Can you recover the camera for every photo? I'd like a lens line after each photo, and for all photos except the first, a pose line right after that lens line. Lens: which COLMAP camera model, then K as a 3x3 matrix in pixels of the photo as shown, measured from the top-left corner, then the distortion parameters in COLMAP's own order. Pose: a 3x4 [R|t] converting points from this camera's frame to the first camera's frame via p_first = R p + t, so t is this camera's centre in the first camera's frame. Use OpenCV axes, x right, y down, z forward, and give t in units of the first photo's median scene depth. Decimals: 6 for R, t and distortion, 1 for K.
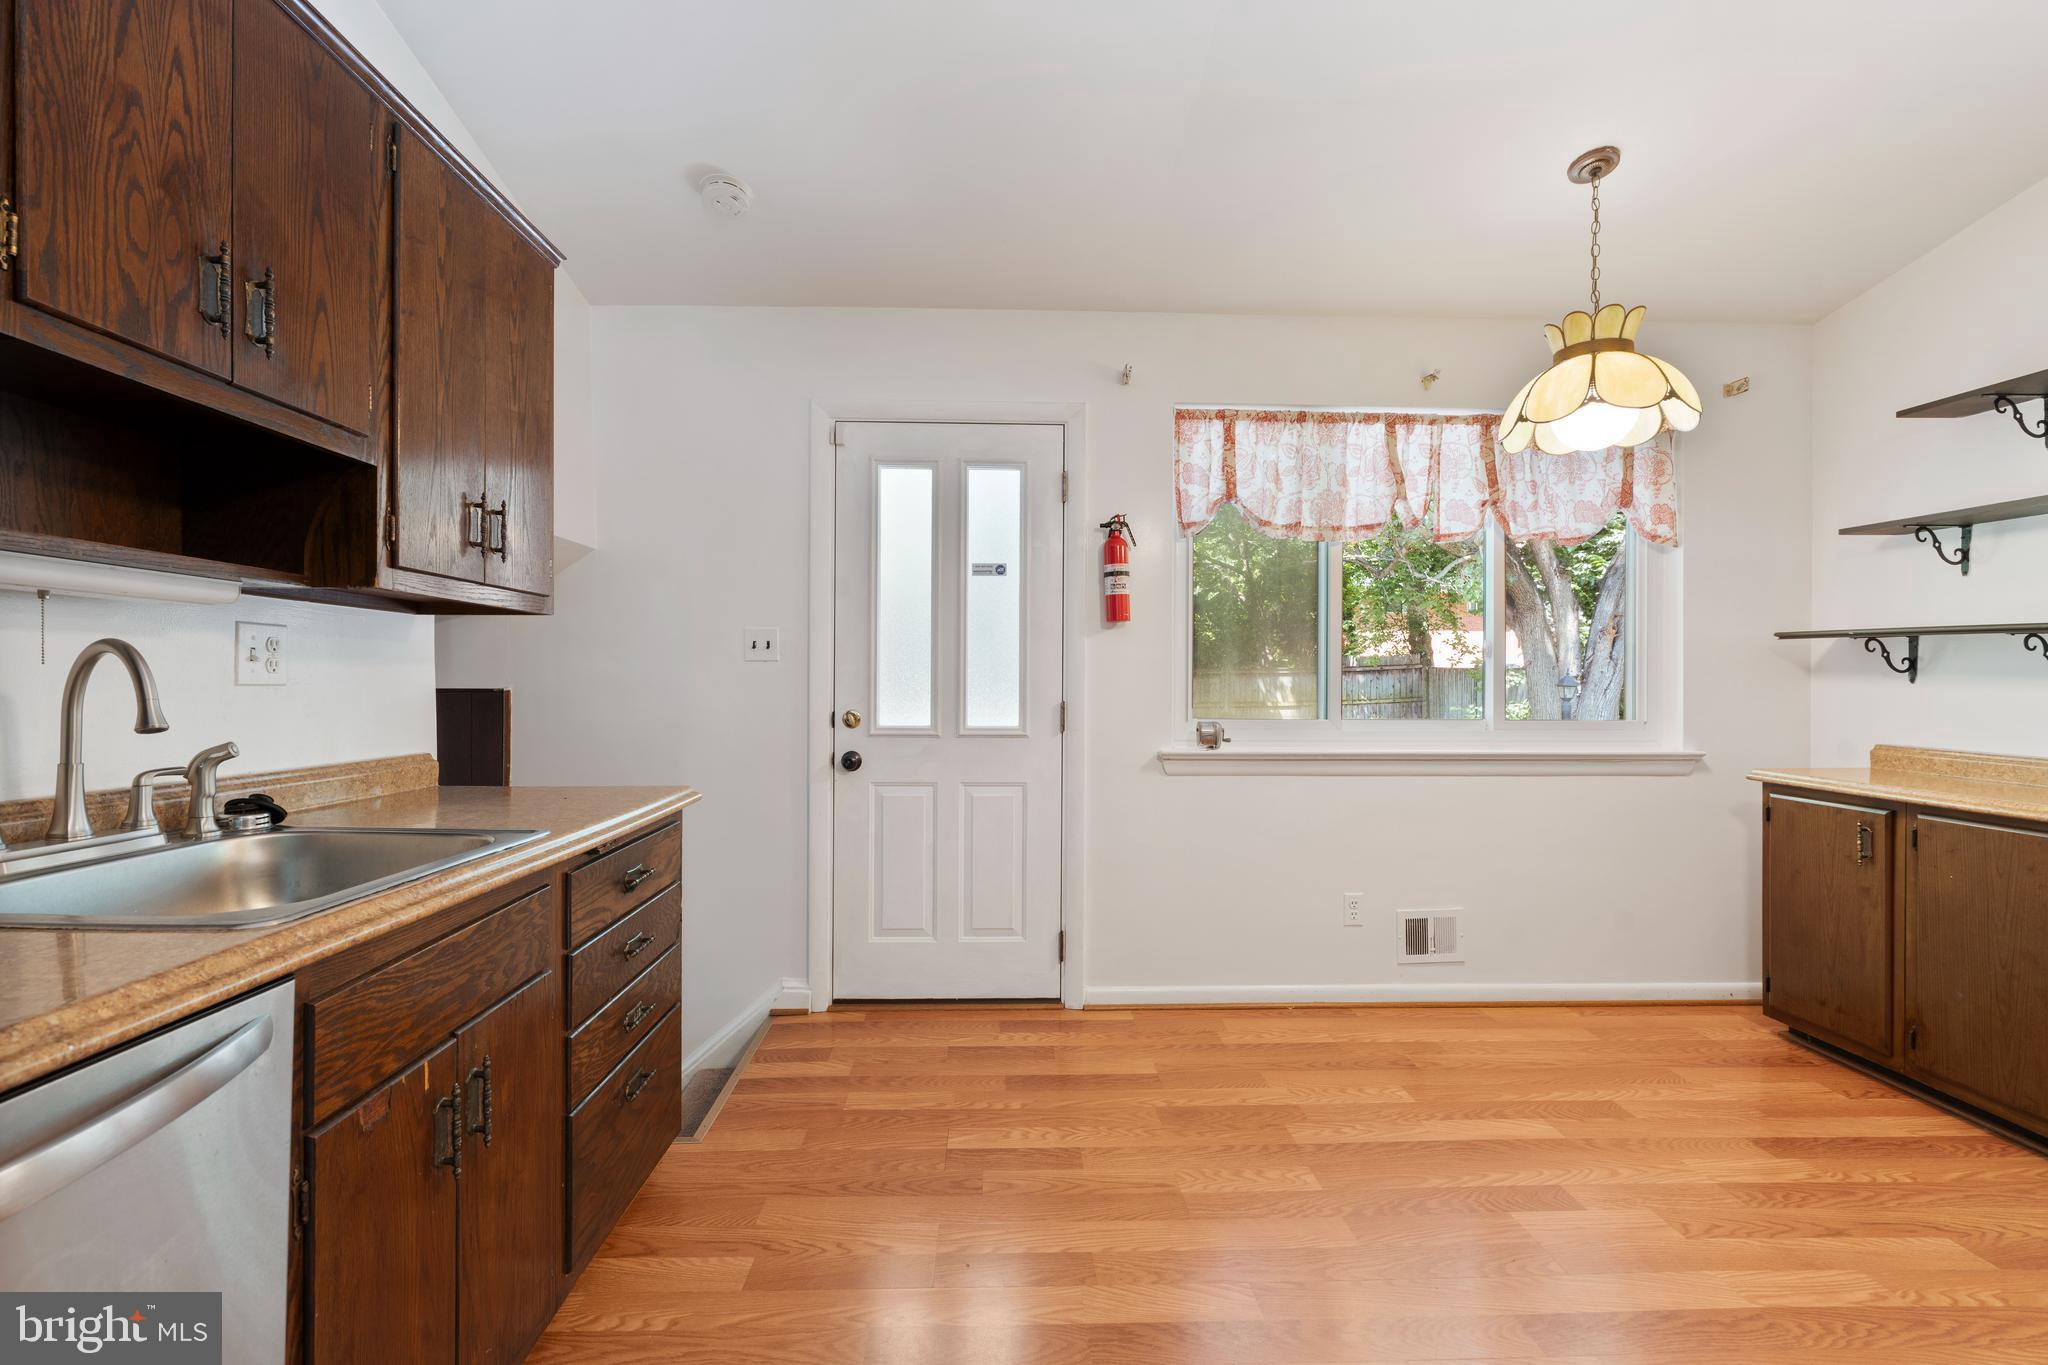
lens RADIAL K [[931.1, 0, 1020.6], [0, 931.1, 681.2], [0, 0, 1]] dist [0.000329, 0.001284]
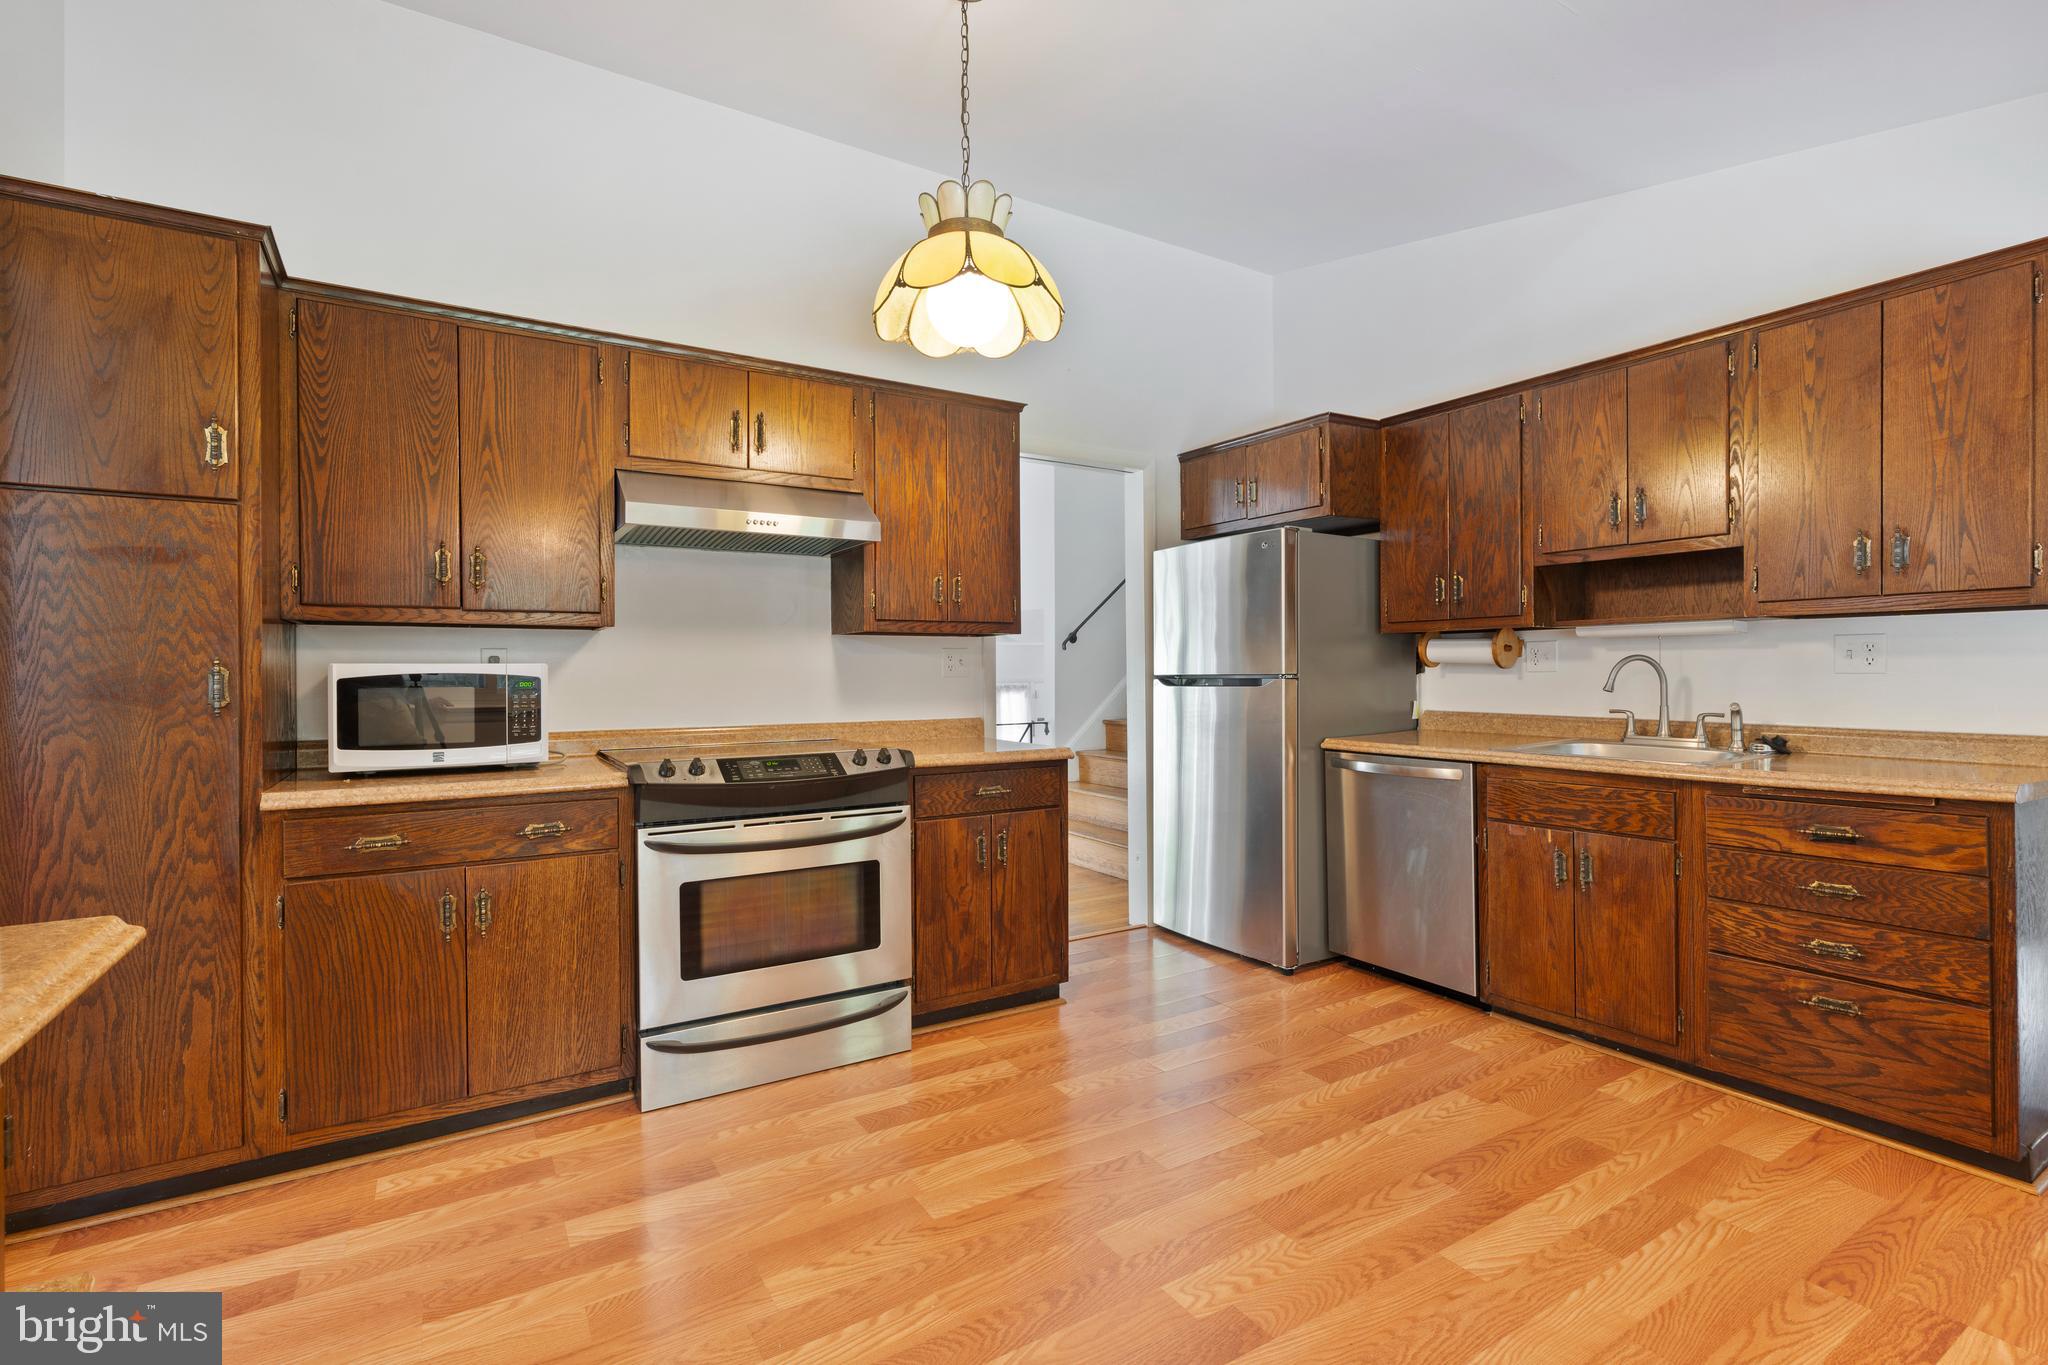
lens RADIAL K [[931.1, 0, 1024.6], [0, 931.1, 678.0], [0, 0, 1]] dist [0.000329, 0.001284]
pose [[-0.870394, 0.007214, -0.492304, 1.285807], [0.008366, 0.999965, -0.000139, 0.002425], [0.492285, -0.004240, -0.870423, 1.803852]]
